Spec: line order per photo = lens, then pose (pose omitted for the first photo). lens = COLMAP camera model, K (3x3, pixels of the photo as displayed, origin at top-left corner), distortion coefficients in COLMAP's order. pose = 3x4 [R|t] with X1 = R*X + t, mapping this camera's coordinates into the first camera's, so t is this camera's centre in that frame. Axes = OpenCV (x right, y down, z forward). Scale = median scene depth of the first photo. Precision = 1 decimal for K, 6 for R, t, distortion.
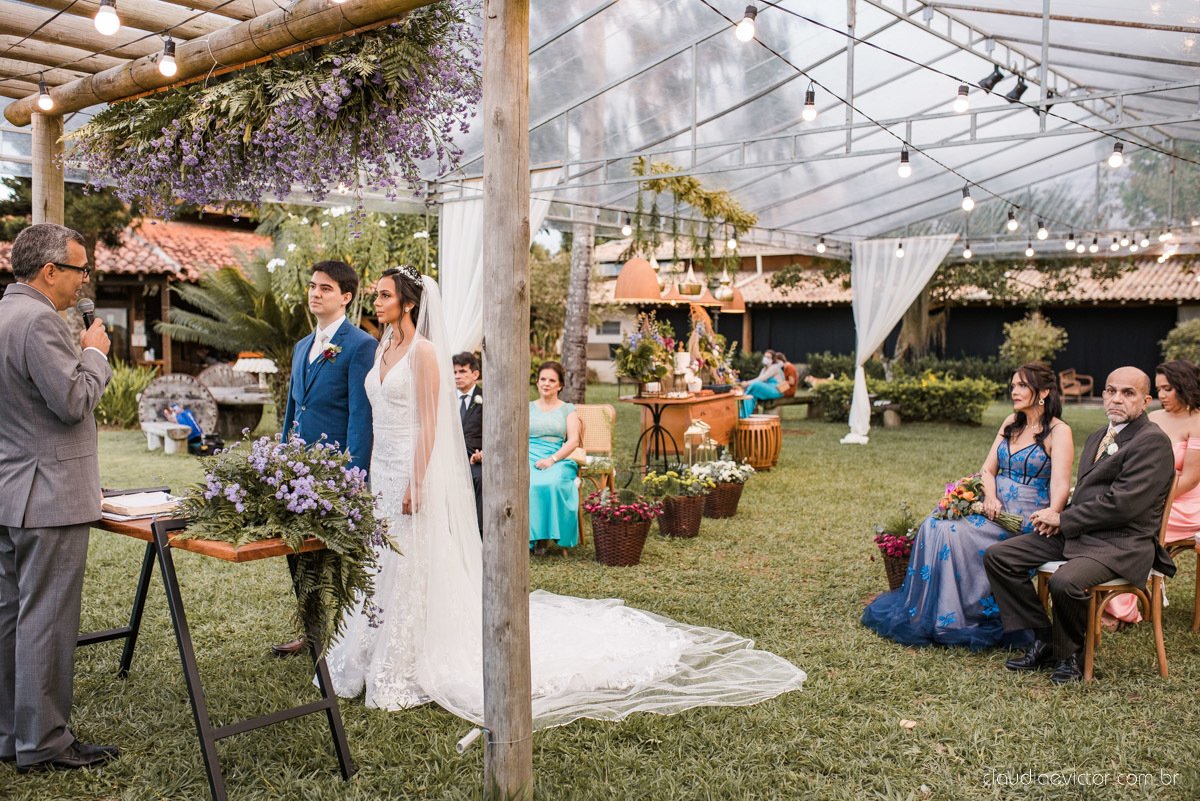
lens RADIAL K [[1142.7, 0, 594.2], [0, 1142.7, 399.8], [0, 0, 1]] dist [-0.033694, 0.000000]
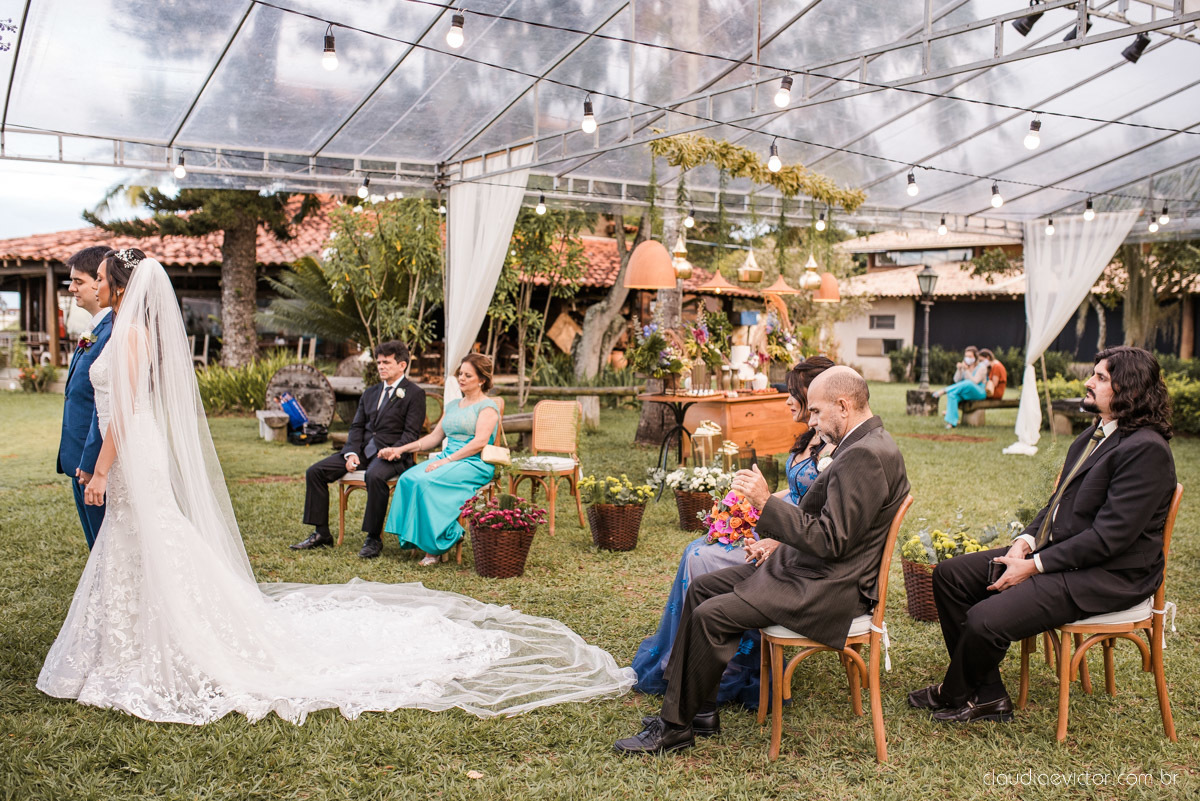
lens RADIAL K [[1188.0, 0, 608.8], [0, 1188.0, 405.9], [0, 0, 1]] dist [-0.025519, 0.000000]
pose [[0.962288, 0.022608, -0.271093, 0.202006], [-0.020522, 0.999734, 0.010528, -0.001704], [0.271259, -0.004568, 0.962496, 0.061910]]
